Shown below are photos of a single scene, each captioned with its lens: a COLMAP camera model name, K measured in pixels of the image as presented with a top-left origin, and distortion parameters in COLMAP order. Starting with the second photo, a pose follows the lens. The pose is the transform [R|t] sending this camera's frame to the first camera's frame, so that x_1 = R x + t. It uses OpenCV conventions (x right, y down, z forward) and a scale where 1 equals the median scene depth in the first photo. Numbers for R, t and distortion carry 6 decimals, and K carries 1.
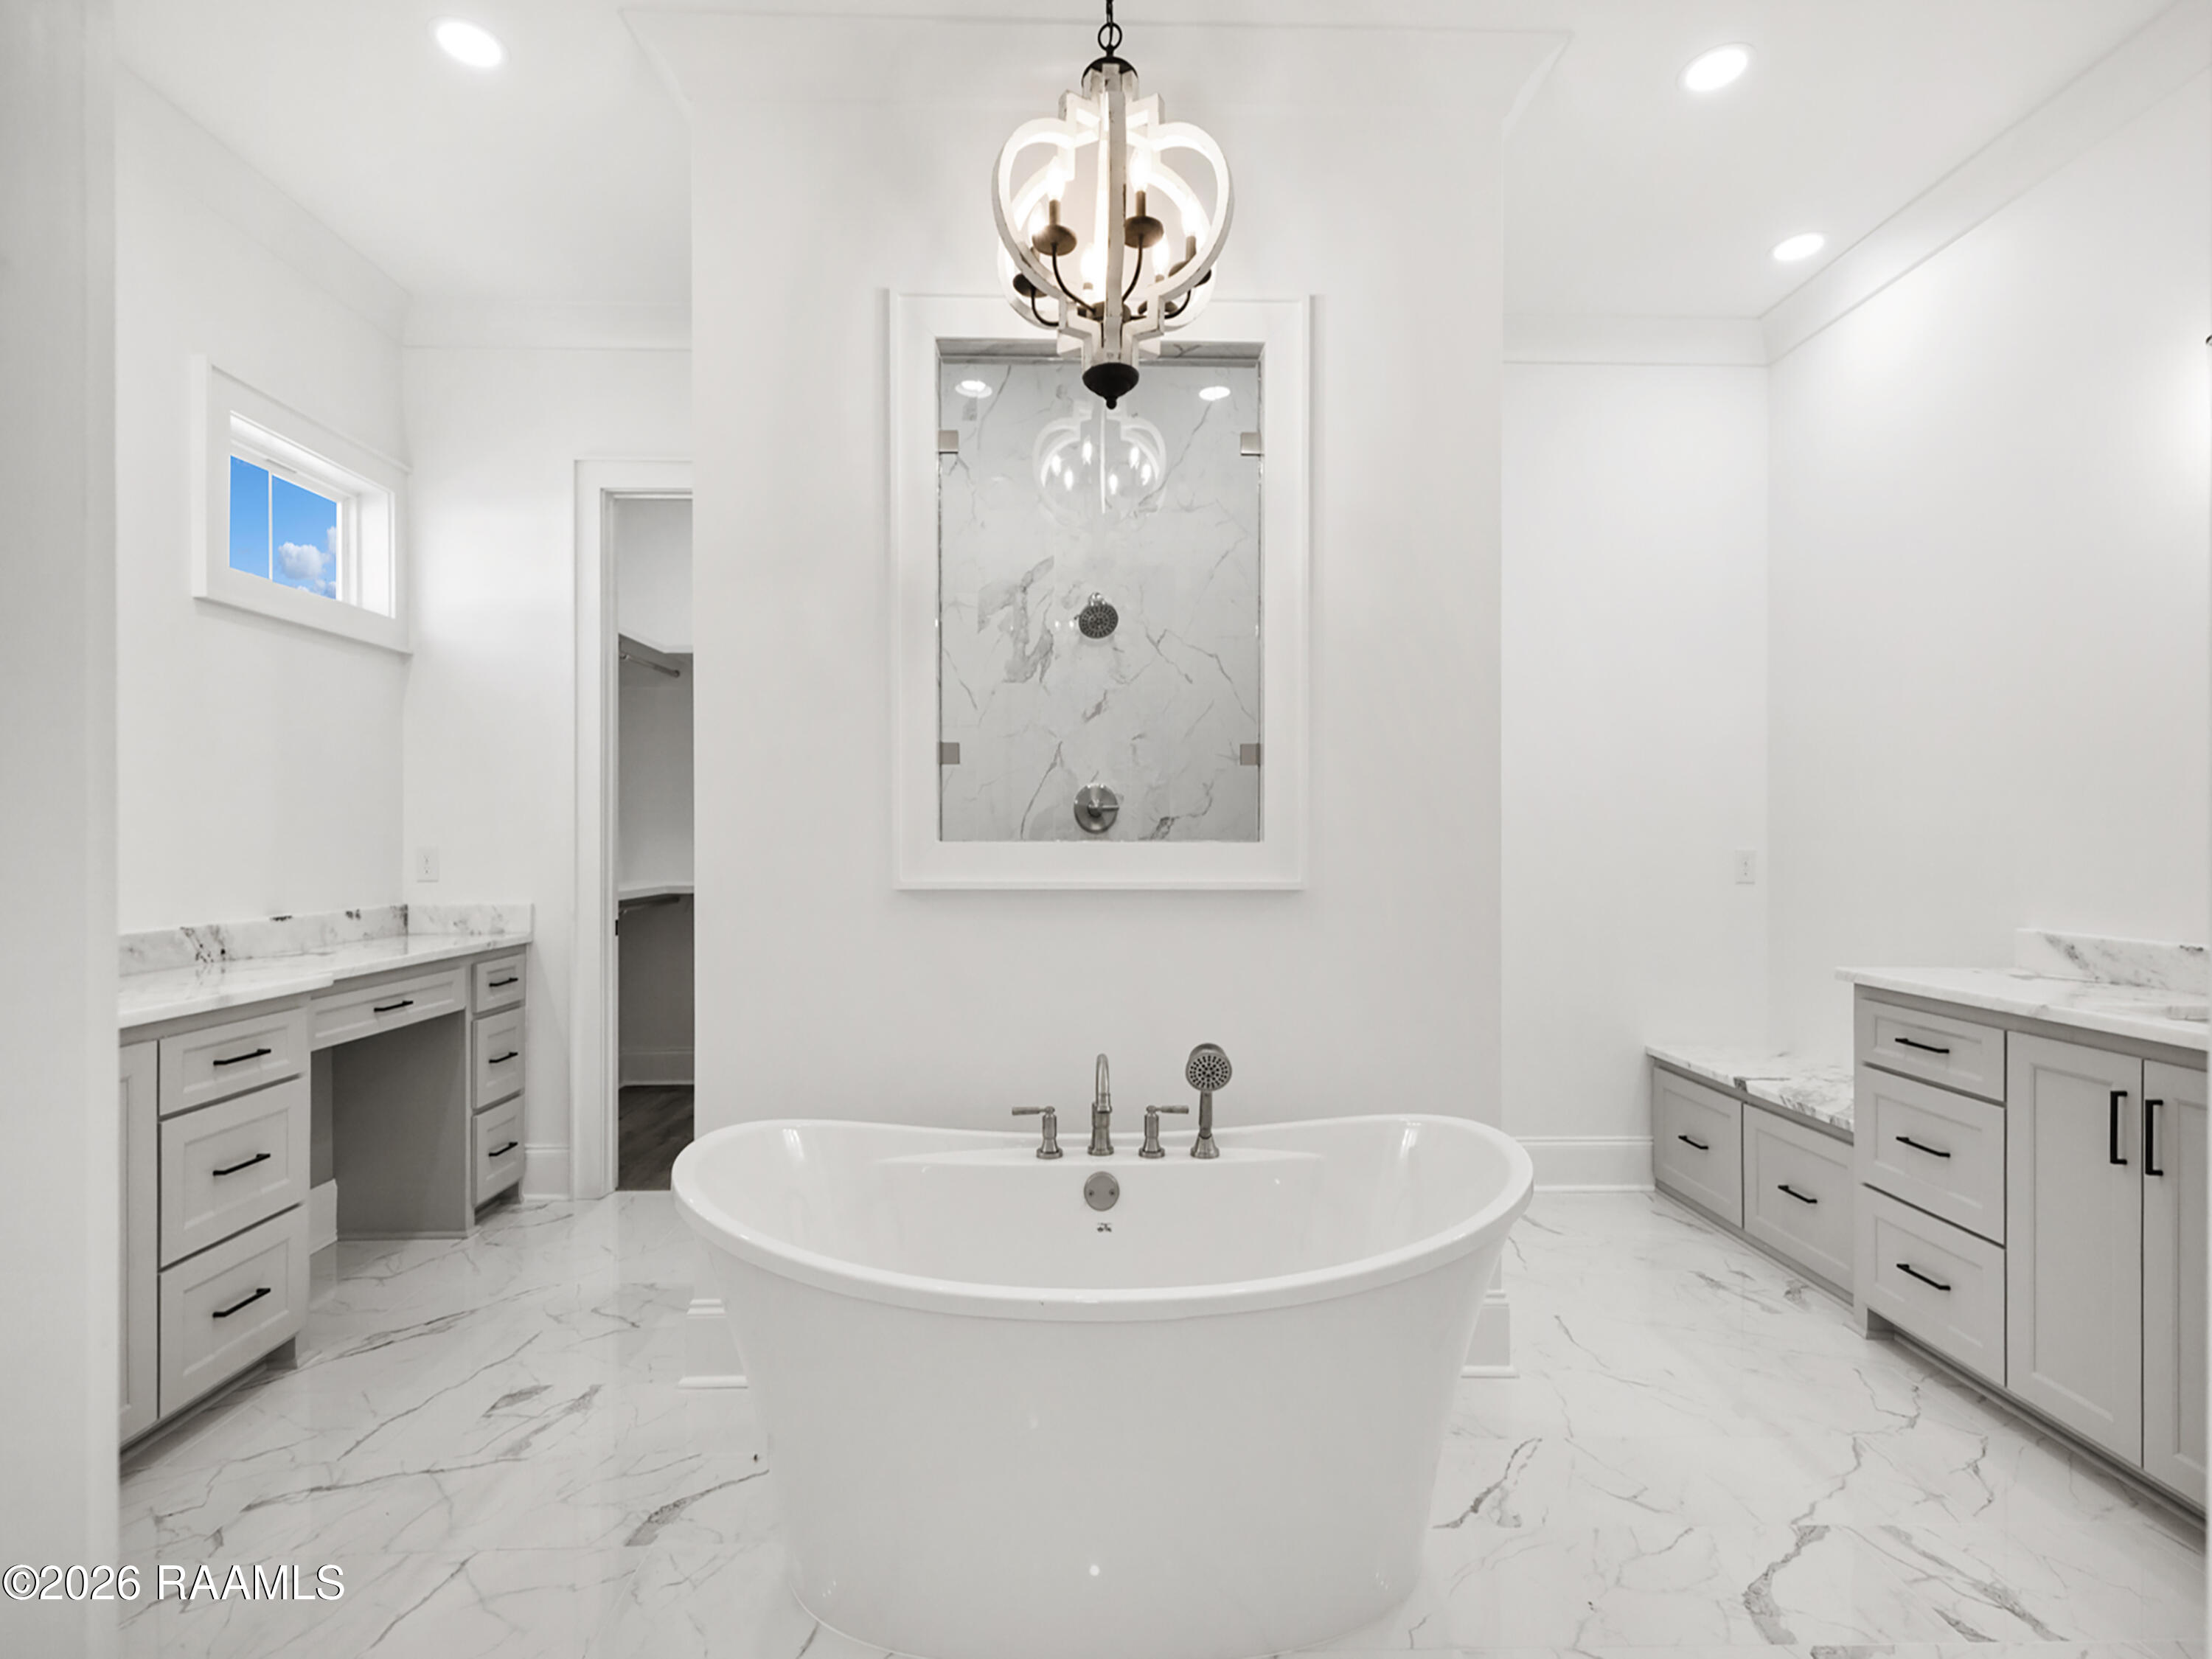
lens RADIAL K [[995.1, 0, 1119.0], [0, 995.1, 854.5], [0, 0, 1]] dist [0.011132, -0.000543]
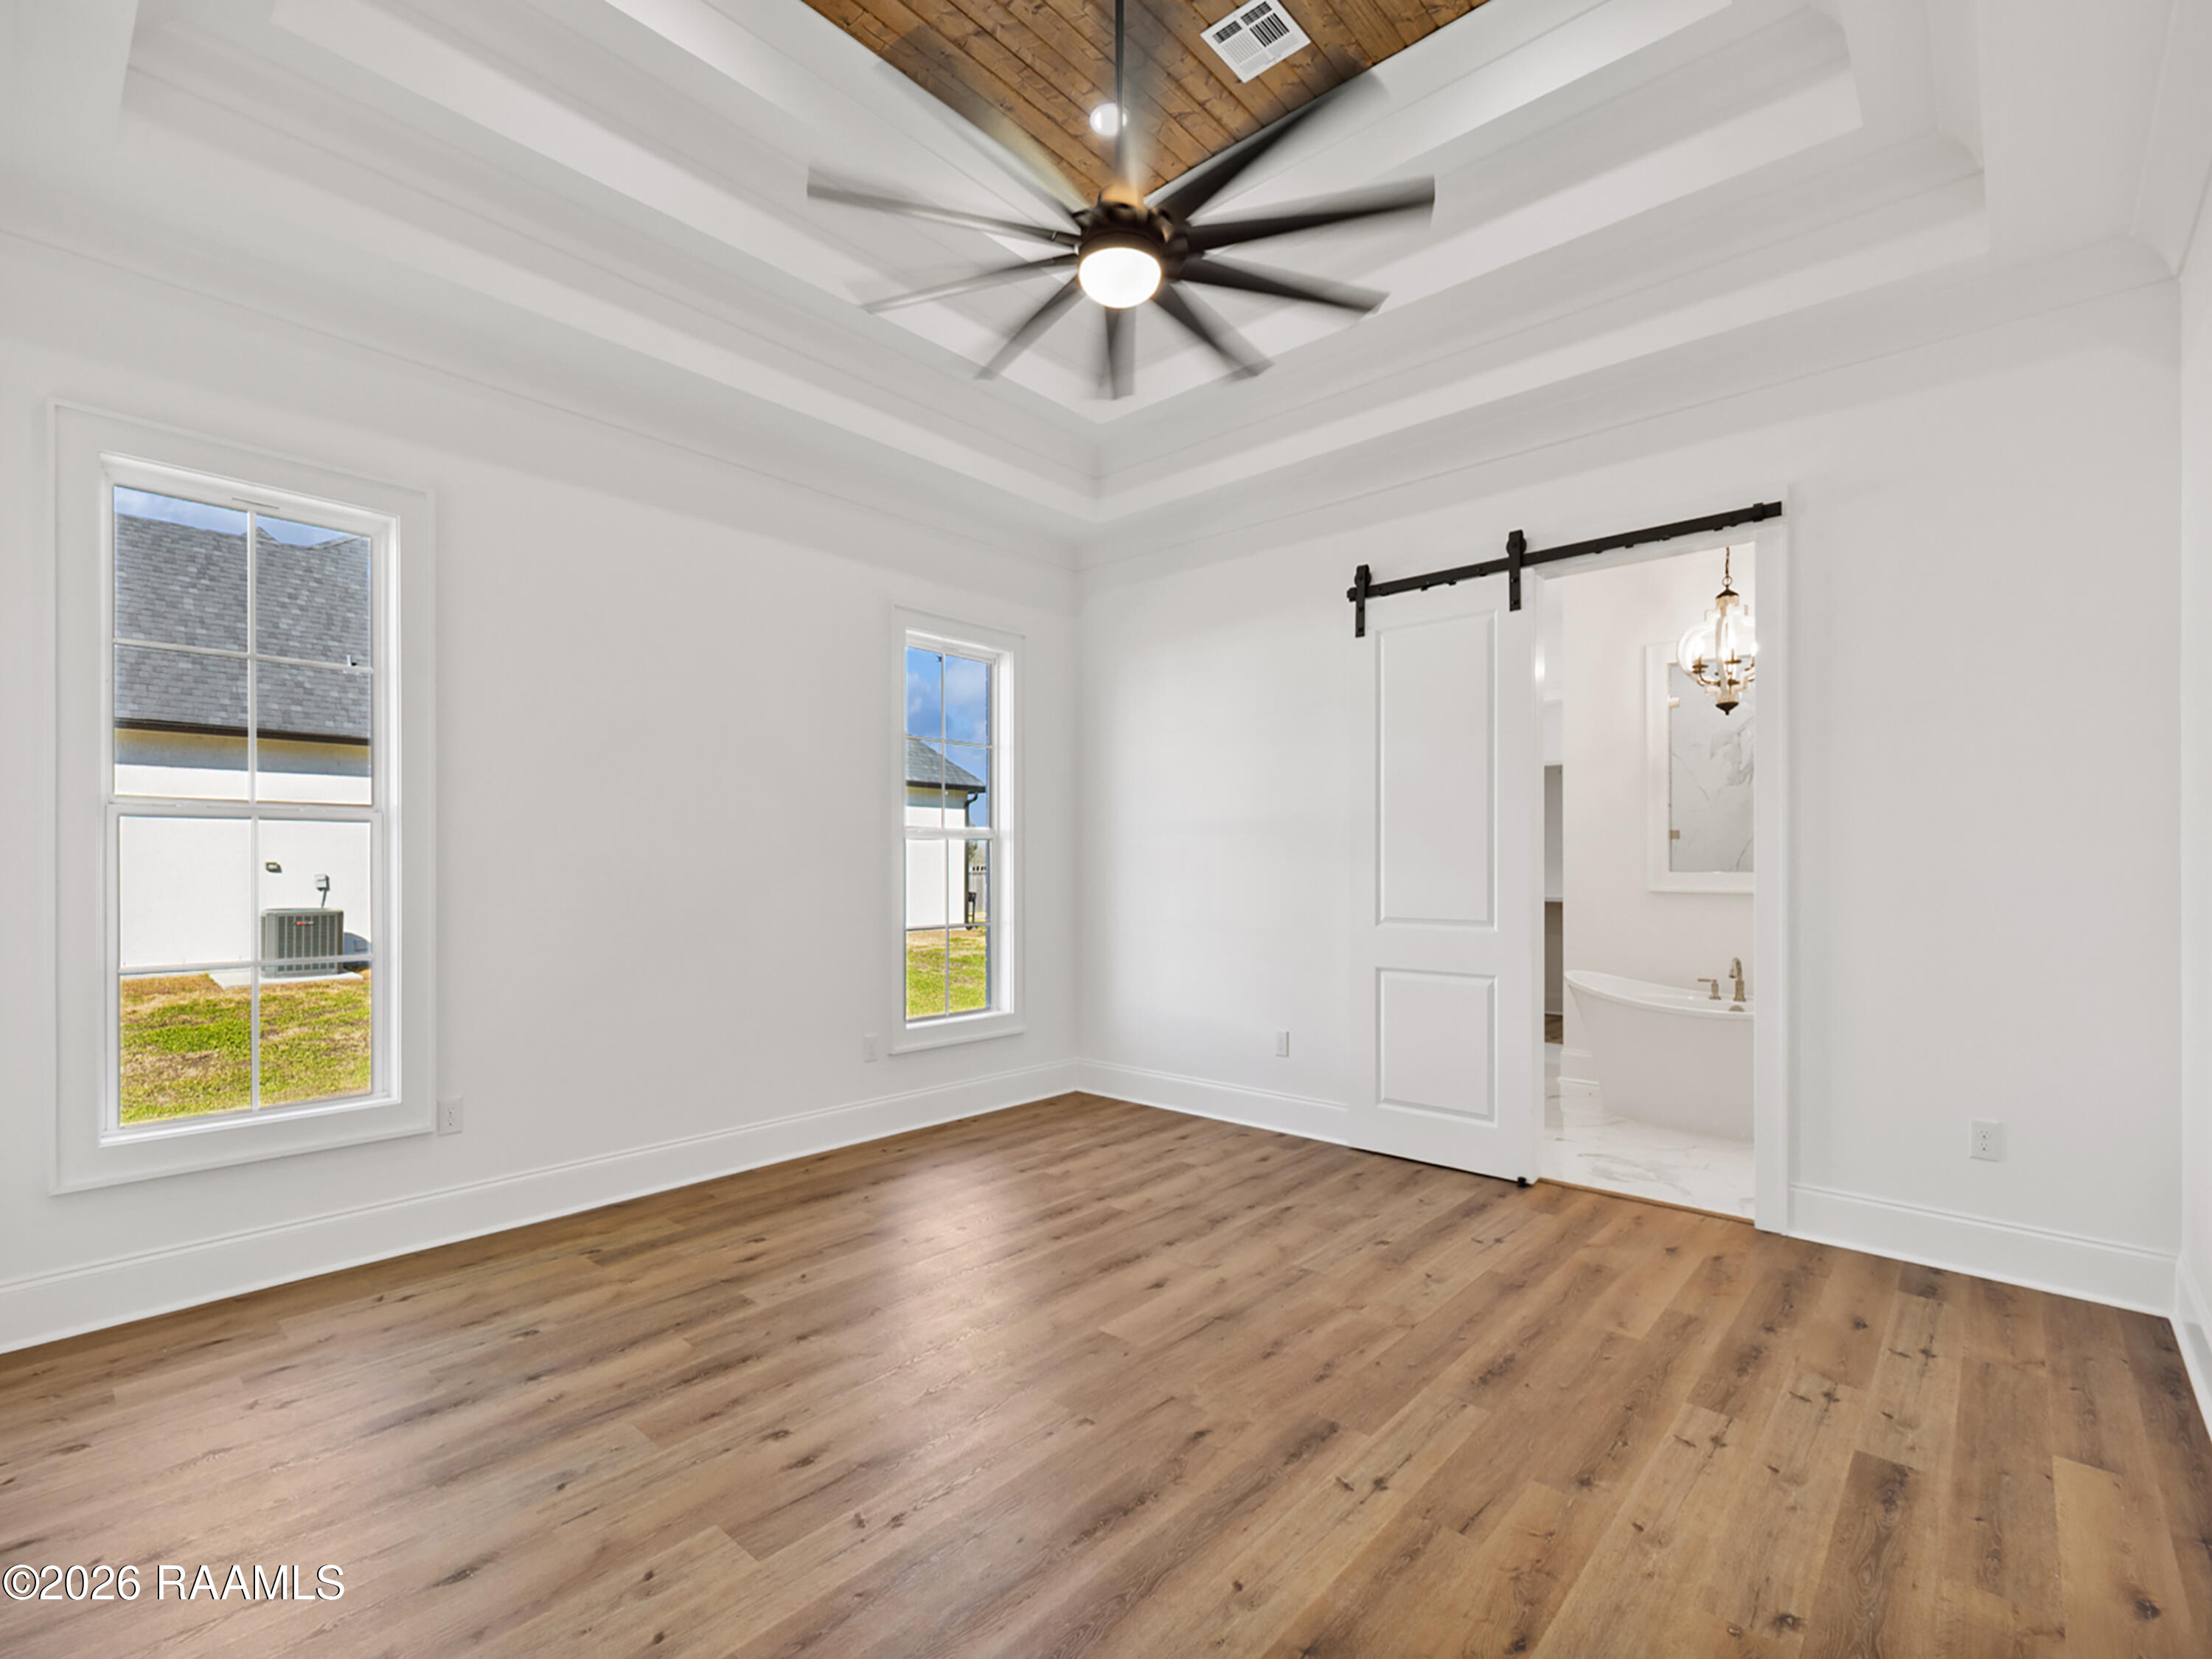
lens RADIAL K [[995.1, 0, 1119.0], [0, 995.1, 854.5], [0, 0, 1]] dist [0.011132, -0.000543]
pose [[0.722027, -0.010658, -0.691782, 0.510189], [-0.014075, 0.999448, -0.030089, 0.034160], [0.691721, 0.031462, 0.721479, -1.598985]]
